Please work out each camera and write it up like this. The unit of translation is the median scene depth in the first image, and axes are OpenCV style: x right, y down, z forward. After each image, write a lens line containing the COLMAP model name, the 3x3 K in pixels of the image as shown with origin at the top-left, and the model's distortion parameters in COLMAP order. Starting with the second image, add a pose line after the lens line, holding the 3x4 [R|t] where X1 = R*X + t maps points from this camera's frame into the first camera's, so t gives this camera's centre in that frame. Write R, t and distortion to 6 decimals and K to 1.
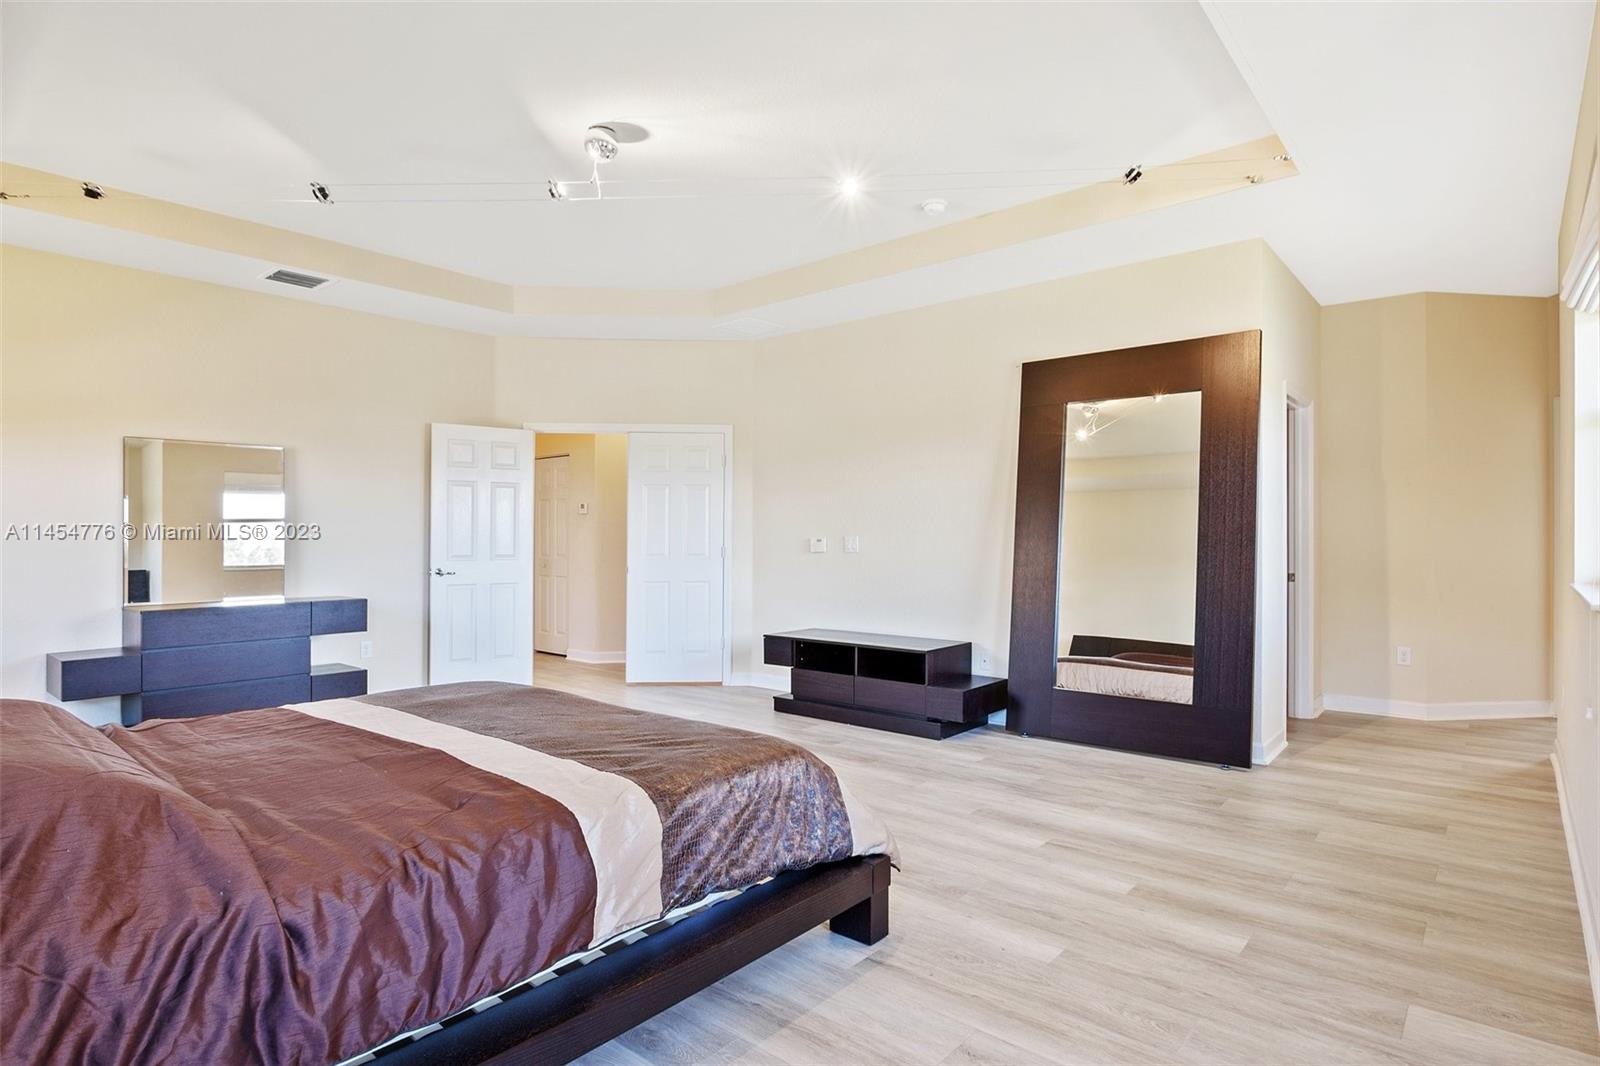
lens RADIAL K [[834.8, 0, 800.0], [0, 834.8, 533.0], [0, 0, 1]] dist [-0.000127, -0.000021]
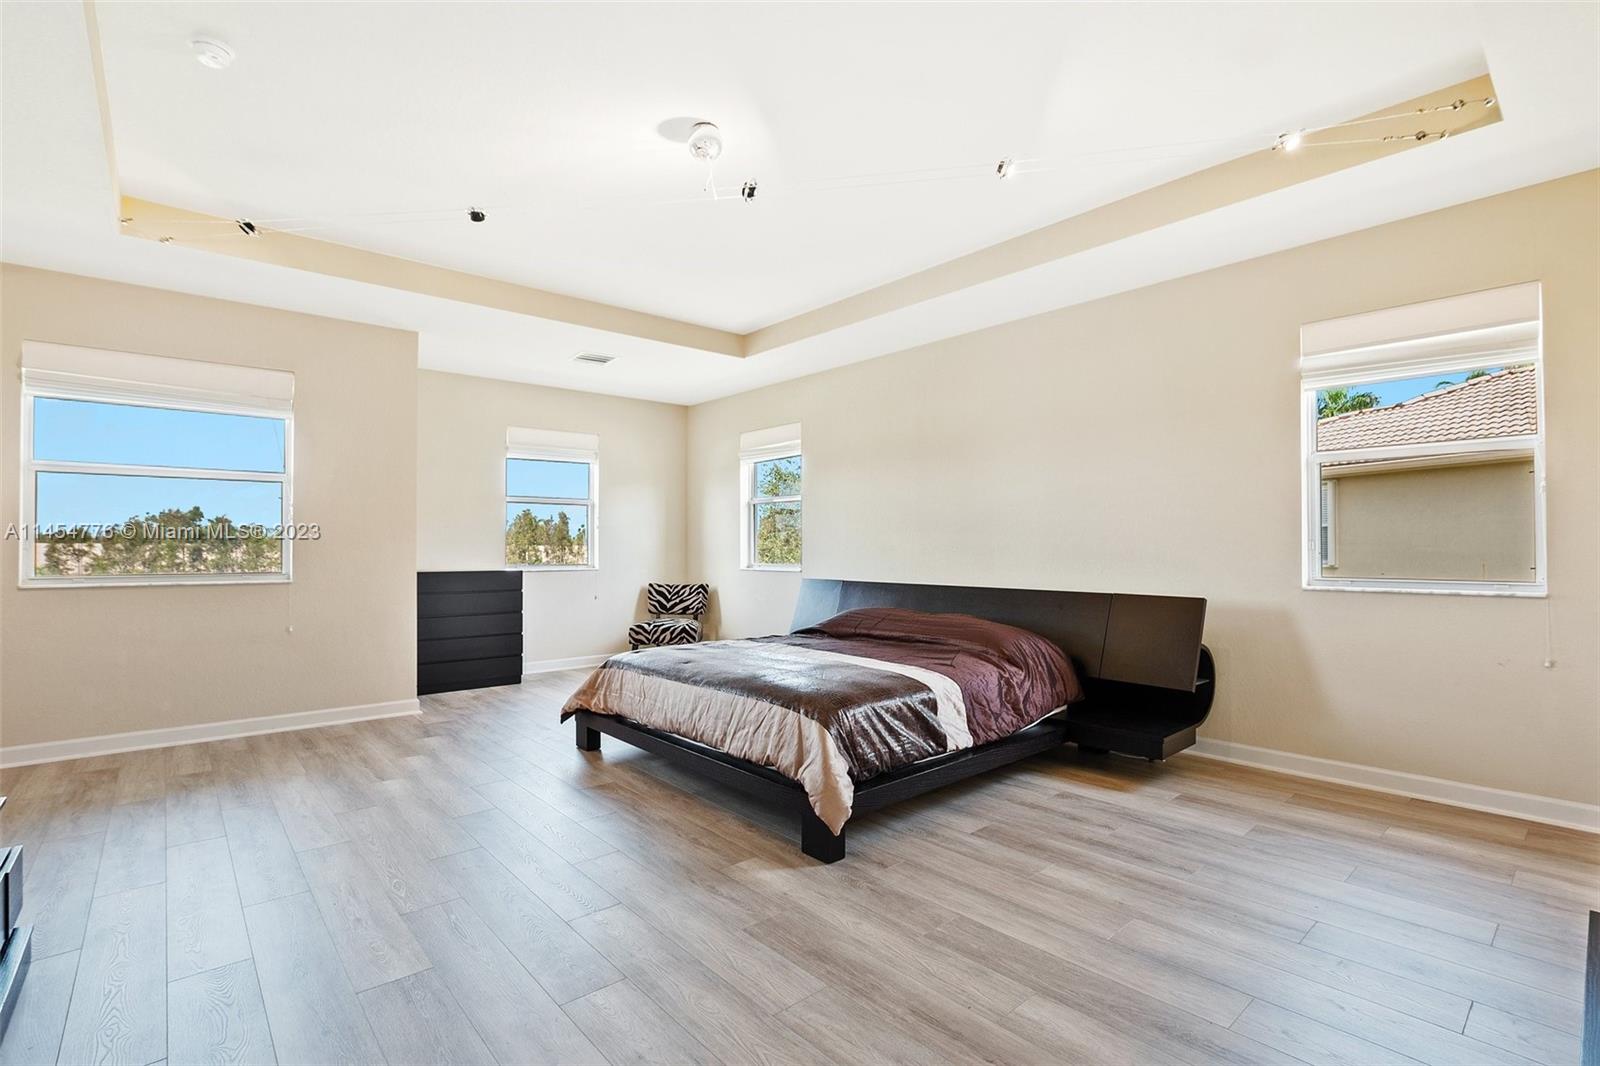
lens RADIAL K [[743.6, 0, 800.0], [0, 743.6, 533.0], [0, 0, 1]] dist [-0.000120, -0.000395]
pose [[-0.988755, 0.005877, 0.149428, -0.534214], [0.003094, 0.999818, -0.018851, 0.001123], [-0.149512, -0.018177, -0.988593, 2.071573]]
